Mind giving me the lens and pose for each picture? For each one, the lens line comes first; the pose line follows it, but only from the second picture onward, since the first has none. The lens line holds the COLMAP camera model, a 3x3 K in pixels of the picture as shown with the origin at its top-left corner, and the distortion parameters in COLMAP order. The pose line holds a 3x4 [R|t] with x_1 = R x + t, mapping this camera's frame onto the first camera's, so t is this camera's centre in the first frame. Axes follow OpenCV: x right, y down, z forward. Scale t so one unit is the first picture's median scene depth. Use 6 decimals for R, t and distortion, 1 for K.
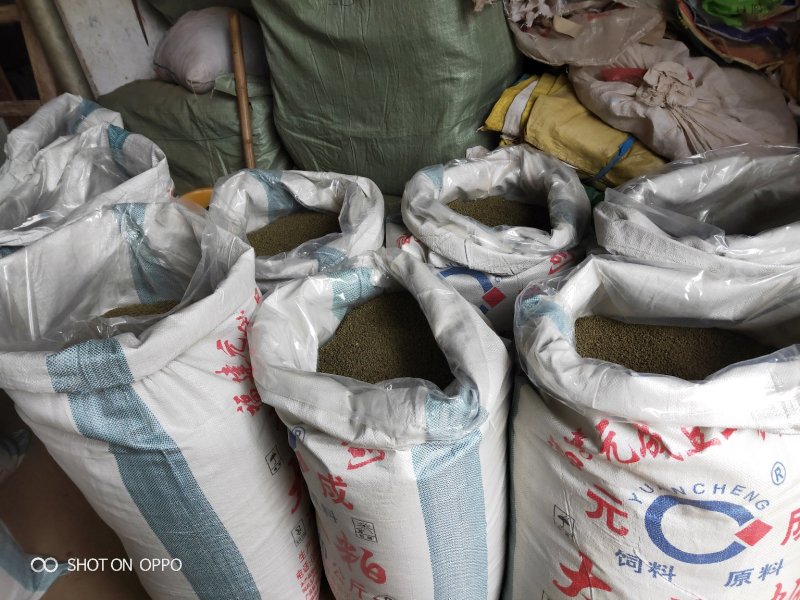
lens RADIAL K [[627.5, 0, 399.8], [0, 627.5, 300.9], [0, 0, 1]] dist [0.072810, 0.009244]
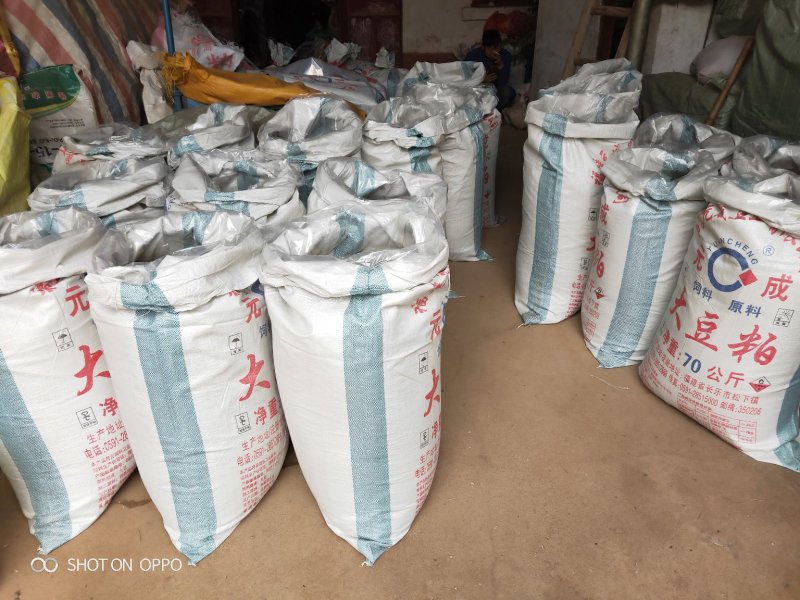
lens RADIAL K [[627.5, 0, 399.8], [0, 627.5, 298.9], [0, 0, 1]] dist [0.072810, 0.009244]
pose [[0.617090, 0.490678, -0.615171, 1.085967], [-0.522979, 0.839870, 0.145295, 0.653368], [0.587957, 0.232062, 0.774890, -1.262403]]
